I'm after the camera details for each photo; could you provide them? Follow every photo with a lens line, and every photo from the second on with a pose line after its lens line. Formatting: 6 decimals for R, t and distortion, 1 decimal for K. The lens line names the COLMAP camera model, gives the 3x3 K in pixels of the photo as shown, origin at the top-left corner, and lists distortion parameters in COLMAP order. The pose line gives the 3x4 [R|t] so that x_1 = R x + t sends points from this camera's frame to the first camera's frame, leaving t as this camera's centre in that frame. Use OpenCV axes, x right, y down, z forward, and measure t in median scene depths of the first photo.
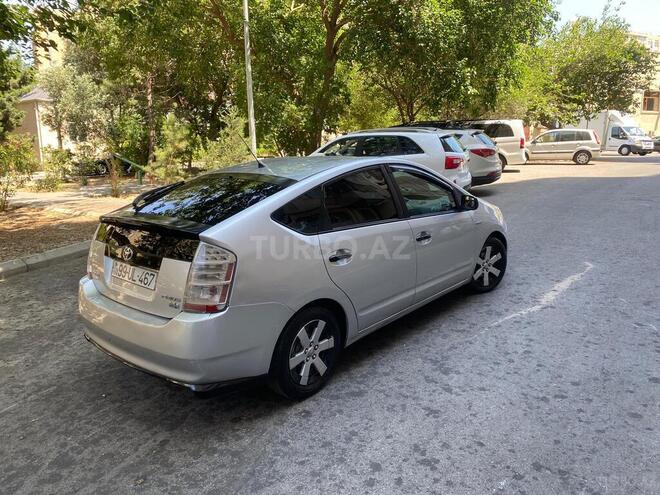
lens RADIAL K [[507.9, 0, 330.9], [0, 507.9, 232.3], [0, 0, 1]] dist [0.013574, -0.015757]
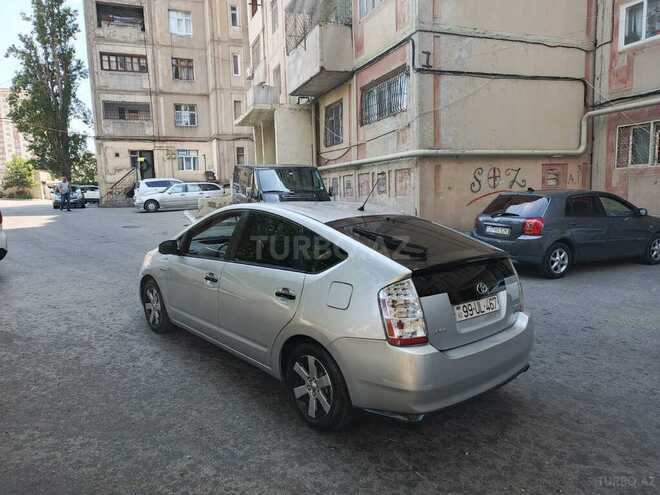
lens RADIAL K [[471.2, 0, 328.0], [0, 471.2, 249.0], [0, 0, 1]] dist [0.010173, -0.006823]
pose [[0.146687, -0.105503, 0.983541, -1.077890], [0.170870, 0.982052, 0.079860, -0.131163], [-0.974313, 0.156344, 0.162081, 0.877422]]
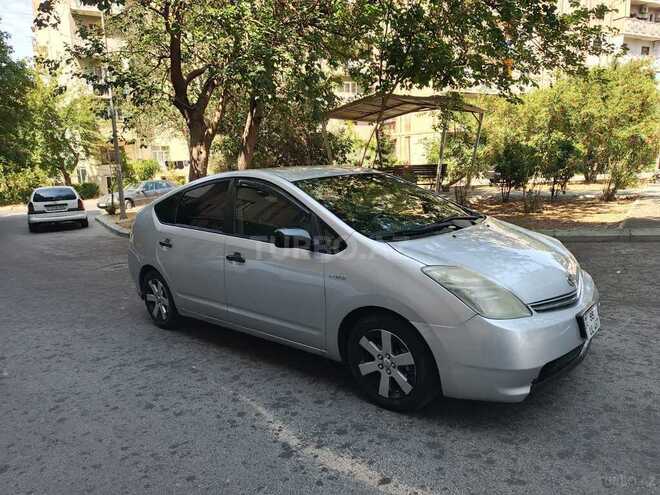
lens RADIAL K [[471.2, 0, 328.5], [0, 471.2, 249.9], [0, 0, 1]] dist [0.010173, -0.006823]
pose [[-0.031234, 0.201507, -0.978989, 1.044411], [-0.119409, 0.971700, 0.203817, -0.206456], [0.992354, 0.123266, -0.006289, 1.205938]]
